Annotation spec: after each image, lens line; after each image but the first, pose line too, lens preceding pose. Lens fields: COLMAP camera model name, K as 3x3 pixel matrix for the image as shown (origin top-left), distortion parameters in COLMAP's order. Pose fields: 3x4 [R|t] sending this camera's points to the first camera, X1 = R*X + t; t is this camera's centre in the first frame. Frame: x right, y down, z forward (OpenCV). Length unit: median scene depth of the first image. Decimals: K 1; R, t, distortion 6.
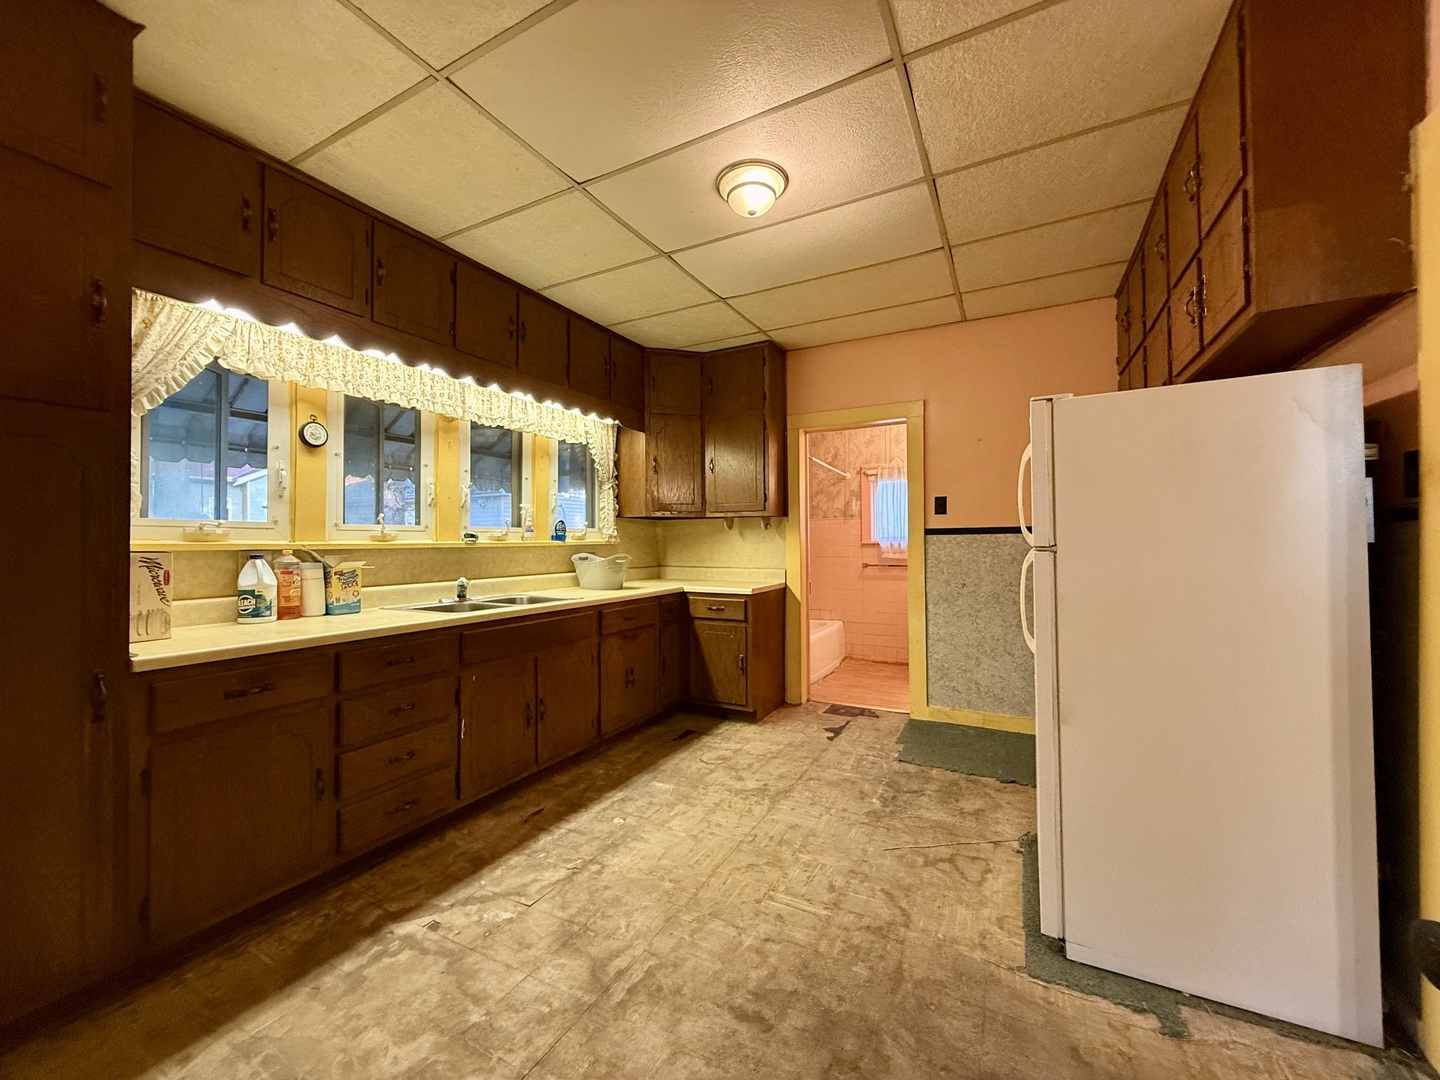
lens RADIAL K [[574.7, 0, 715.5], [0, 574.7, 538.5], [0, 0, 1]] dist [-0.000724, -0.000115]
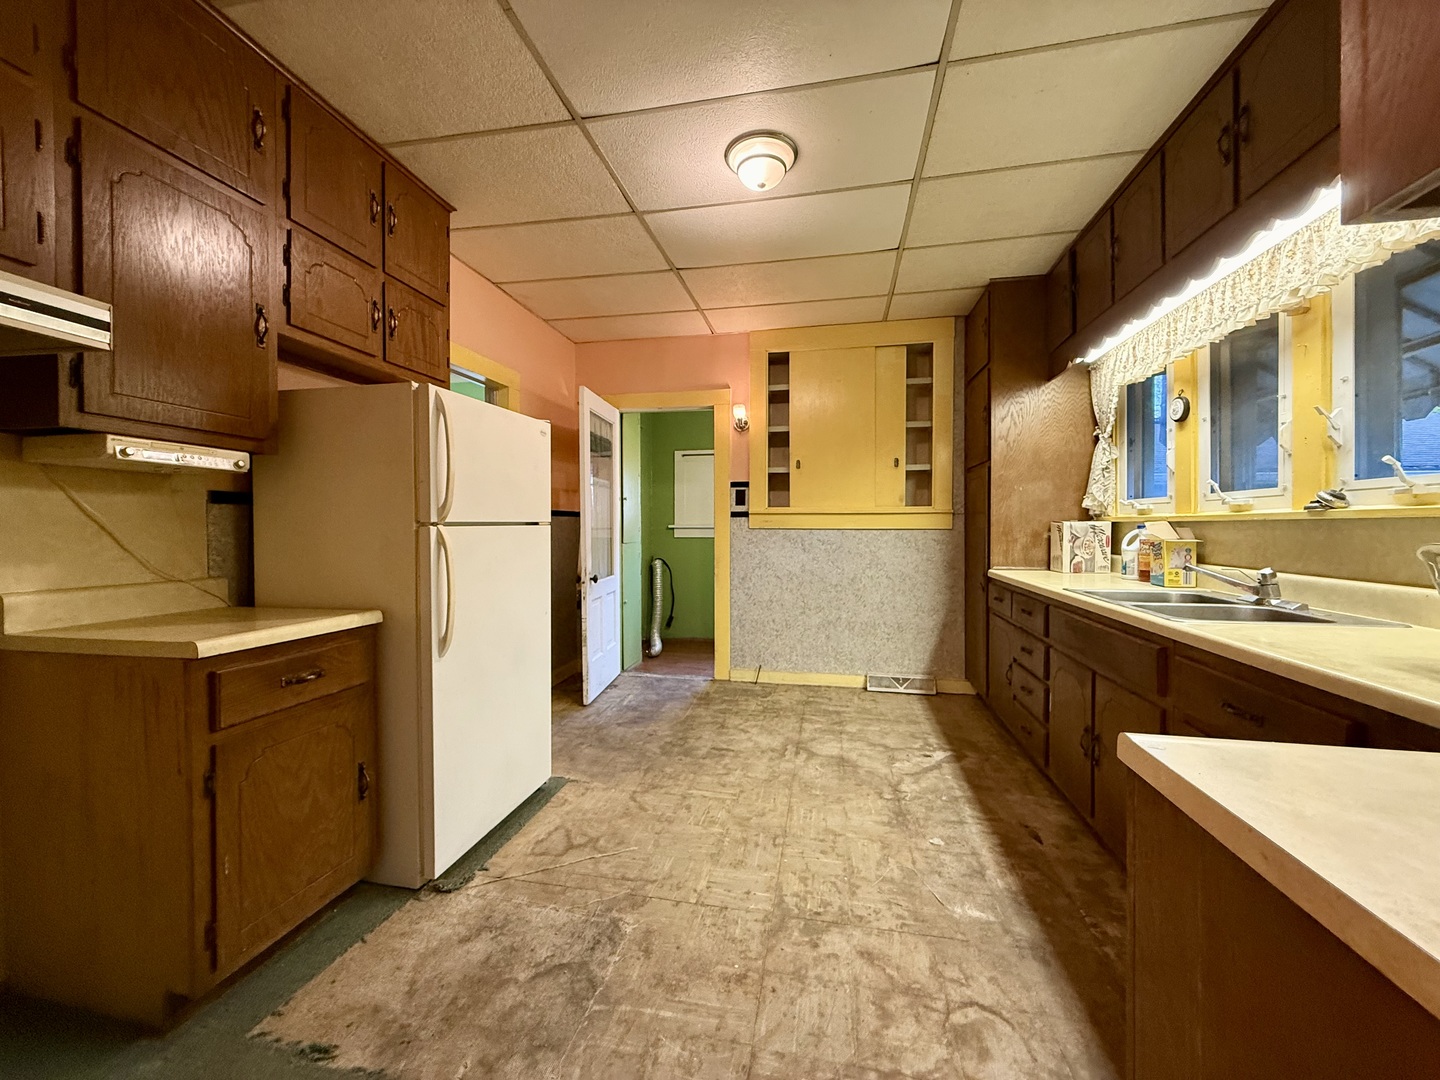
lens RADIAL K [[574.7, 0, 718.8], [0, 574.7, 530.2], [0, 0, 1]] dist [-0.000724, -0.000115]
pose [[-0.958681, 0.010180, -0.284302, 0.408946], [0.009648, 0.999948, 0.003271, 0.024642], [0.284320, 0.000393, -0.958729, 1.862291]]
